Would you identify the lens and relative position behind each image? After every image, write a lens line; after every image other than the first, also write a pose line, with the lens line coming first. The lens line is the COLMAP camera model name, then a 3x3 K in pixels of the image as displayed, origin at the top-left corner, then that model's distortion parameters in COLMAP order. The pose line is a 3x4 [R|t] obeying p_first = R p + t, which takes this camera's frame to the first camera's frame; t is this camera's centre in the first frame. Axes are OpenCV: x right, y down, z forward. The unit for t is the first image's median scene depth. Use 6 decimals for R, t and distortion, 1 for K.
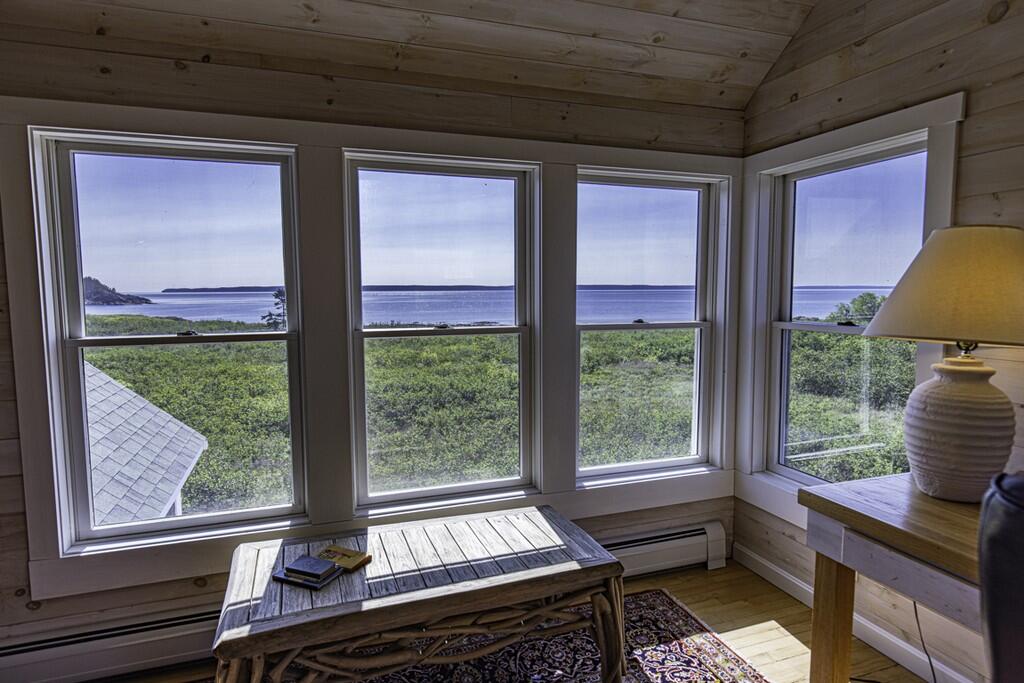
lens RADIAL K [[595.1, 0, 510.7], [0, 595.1, 344.1], [0, 0, 1]] dist [-0.003185, 0.000761]
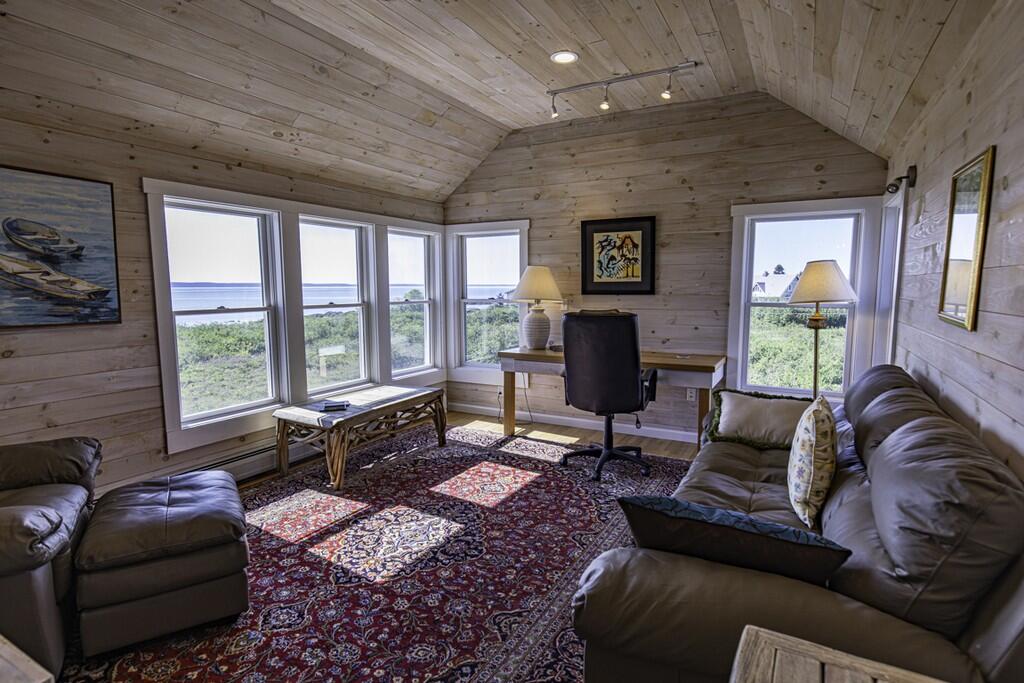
lens RADIAL K [[536.2, 0, 512.3], [0, 536.2, 343.8], [0, 0, 1]] dist [0.001489, 0.000261]
pose [[0.750223, -0.069442, 0.657529, -0.850425], [0.060602, 0.997505, 0.036202, 0.077785], [-0.658402, 0.012688, 0.752559, -0.740049]]
